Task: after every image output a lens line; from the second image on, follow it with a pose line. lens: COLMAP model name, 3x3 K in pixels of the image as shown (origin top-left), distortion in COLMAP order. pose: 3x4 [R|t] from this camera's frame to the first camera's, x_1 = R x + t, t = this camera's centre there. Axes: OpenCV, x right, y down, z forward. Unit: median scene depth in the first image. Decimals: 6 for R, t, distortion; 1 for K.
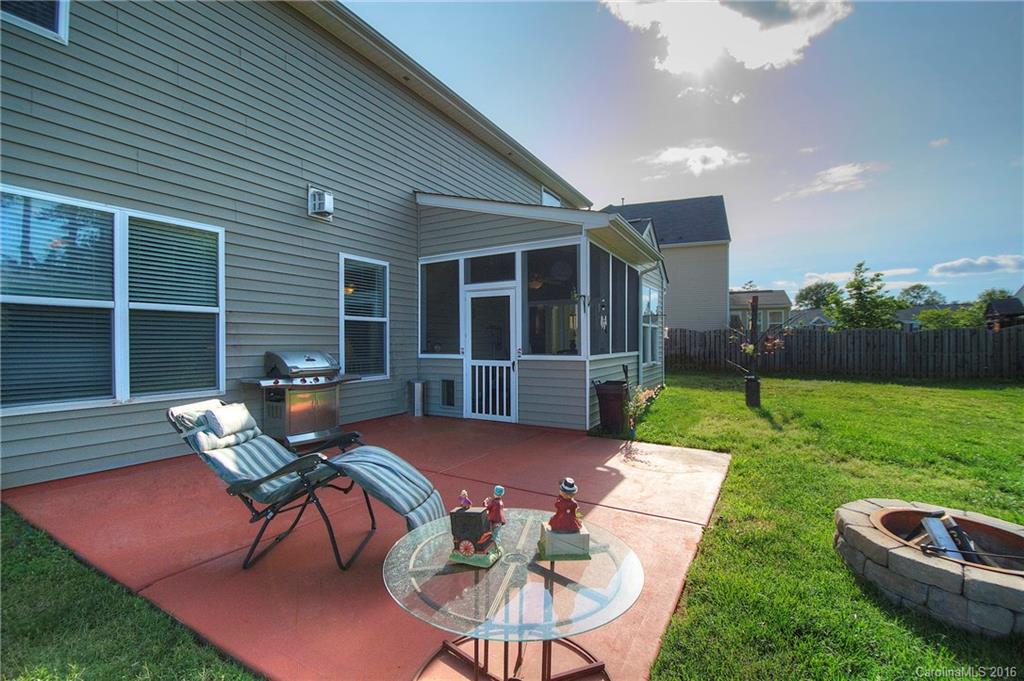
lens RADIAL K [[427.2, 0, 512.0], [0, 427.2, 340.5], [0, 0, 1]] dist [-0.023191, -0.000176]
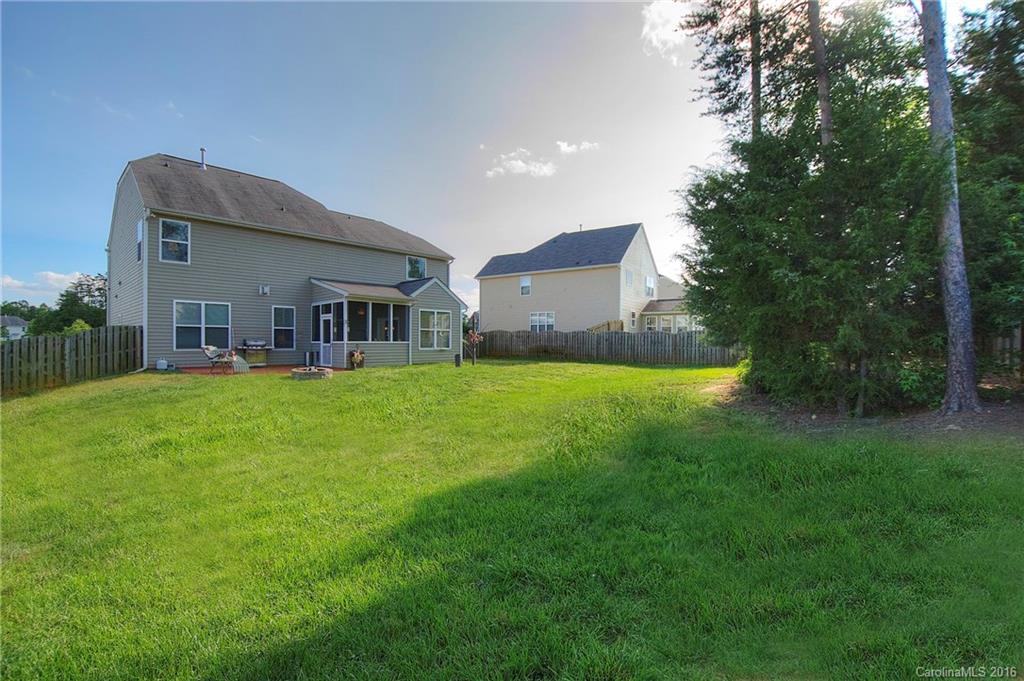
lens RADIAL K [[451.0, 0, 512.0], [0, 451.0, 340.5], [0, 0, 1]] dist [-0.001595, -0.014397]
pose [[0.962702, 0.007082, -0.270472, 1.833073], [-0.007250, 0.999974, 0.000378, 0.017845], [0.270467, 0.001597, 0.962728, -1.390987]]
